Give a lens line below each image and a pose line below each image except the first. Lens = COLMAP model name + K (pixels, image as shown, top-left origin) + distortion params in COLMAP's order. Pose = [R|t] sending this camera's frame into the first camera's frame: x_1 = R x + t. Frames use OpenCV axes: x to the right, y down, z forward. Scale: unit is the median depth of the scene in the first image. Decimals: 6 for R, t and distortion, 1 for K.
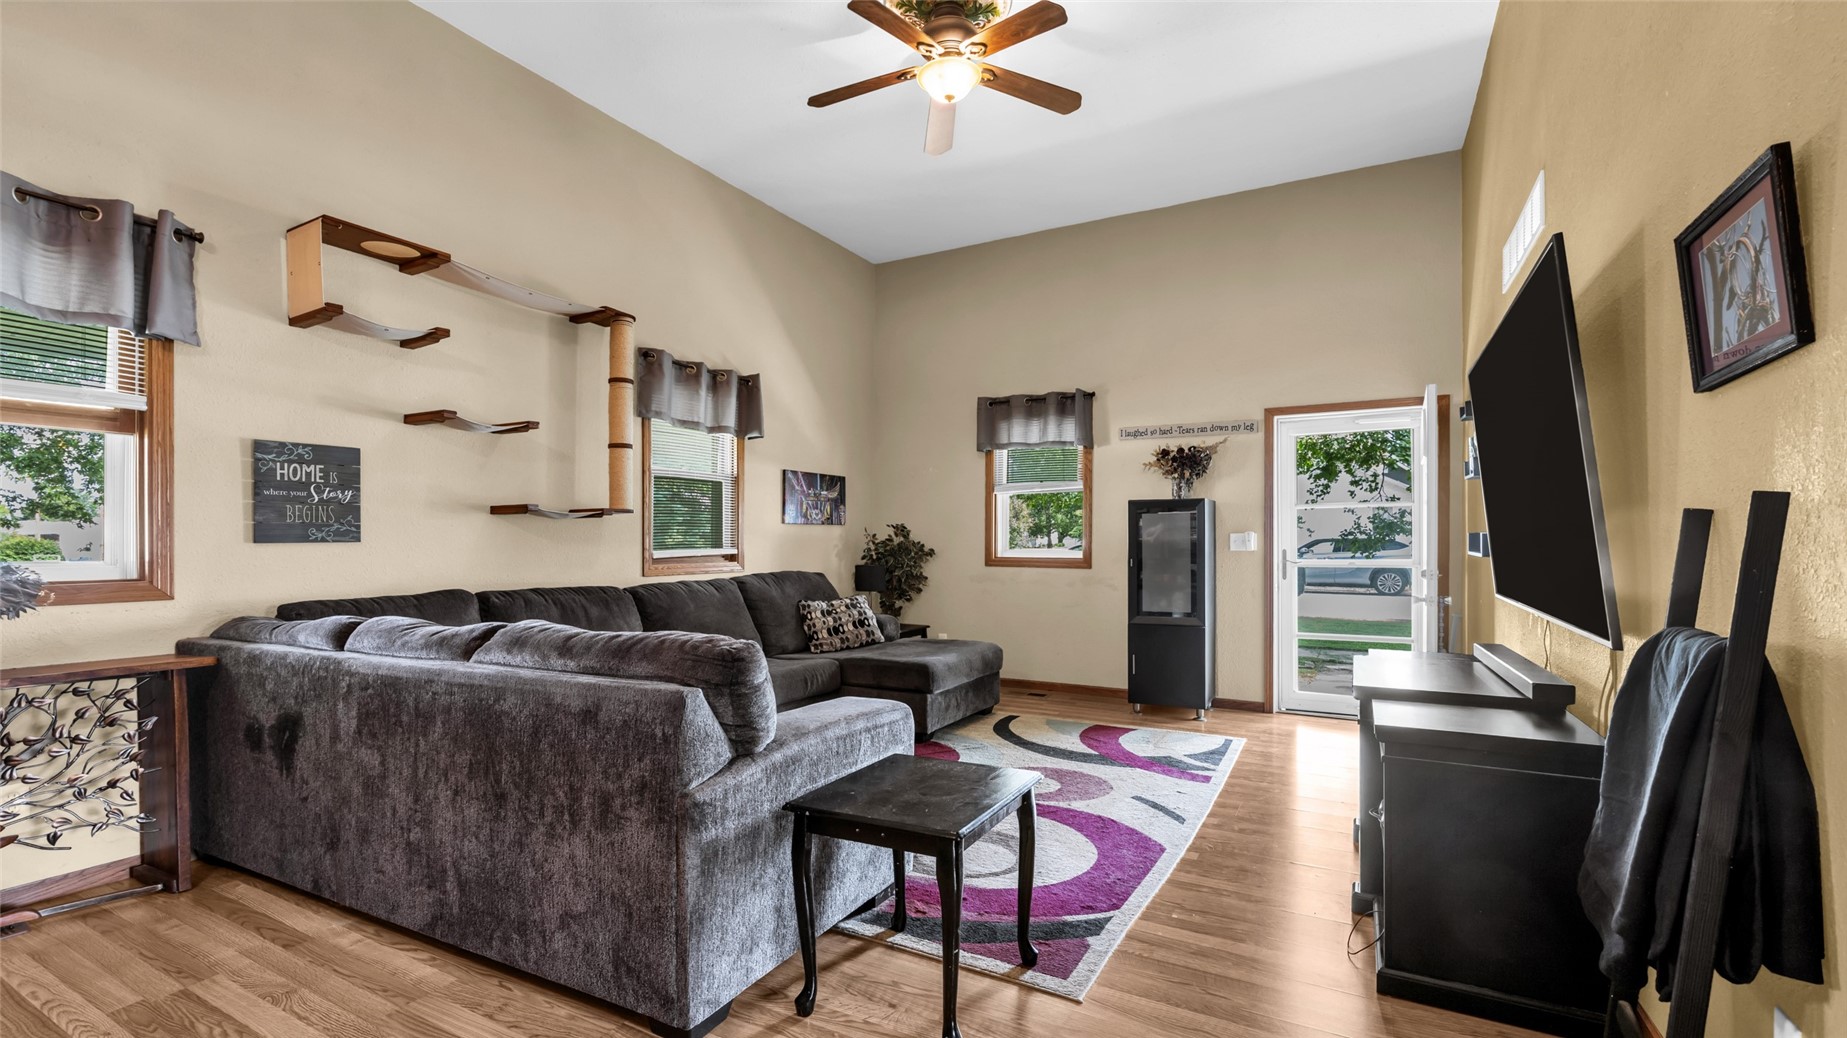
lens RADIAL K [[724.0, 0, 954.6], [0, 724.0, 546.0], [0, 0, 1]] dist [-0.000532, -0.000331]
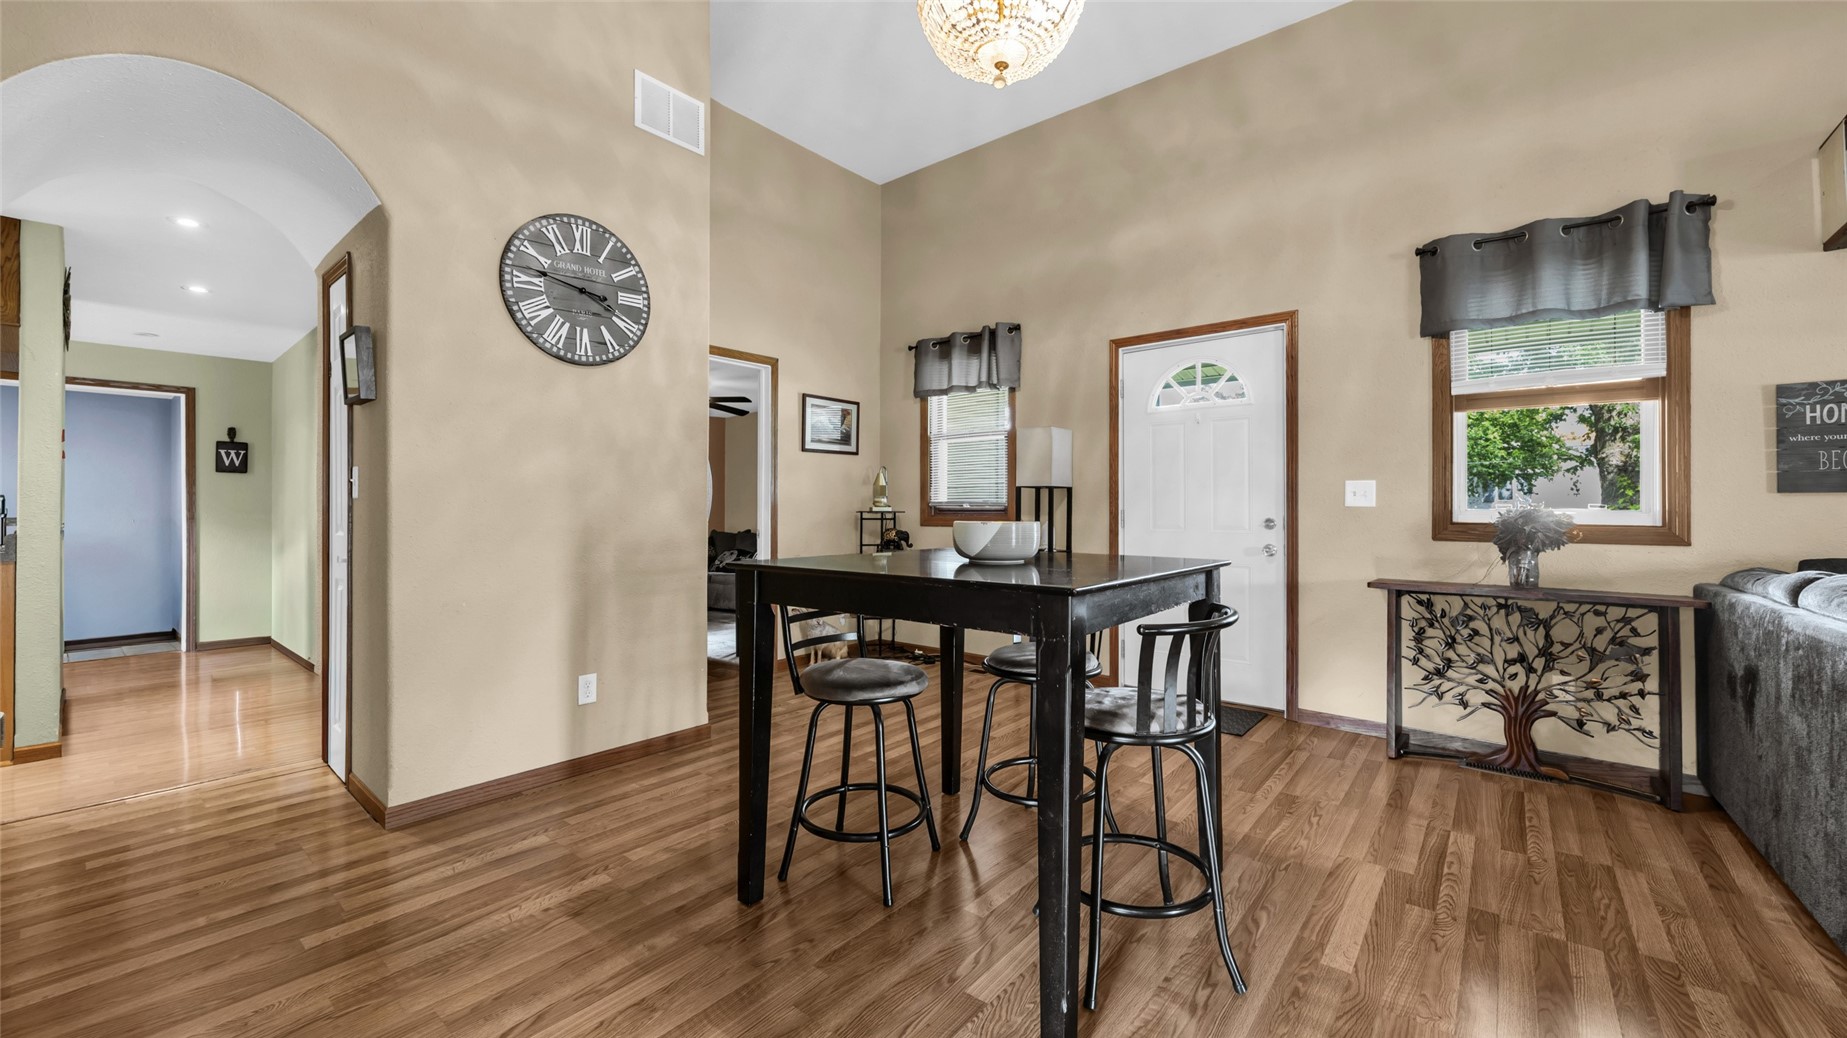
lens RADIAL K [[724.0, 0, 924.5], [0, 724.0, 506.1], [0, 0, 1]] dist [-0.000532, -0.000331]
pose [[-0.165901, 0.004137, -0.986134, 0.198798], [-0.002194, 0.999987, 0.004564, 0.013755], [0.986140, 0.002920, -0.165890, 0.059356]]
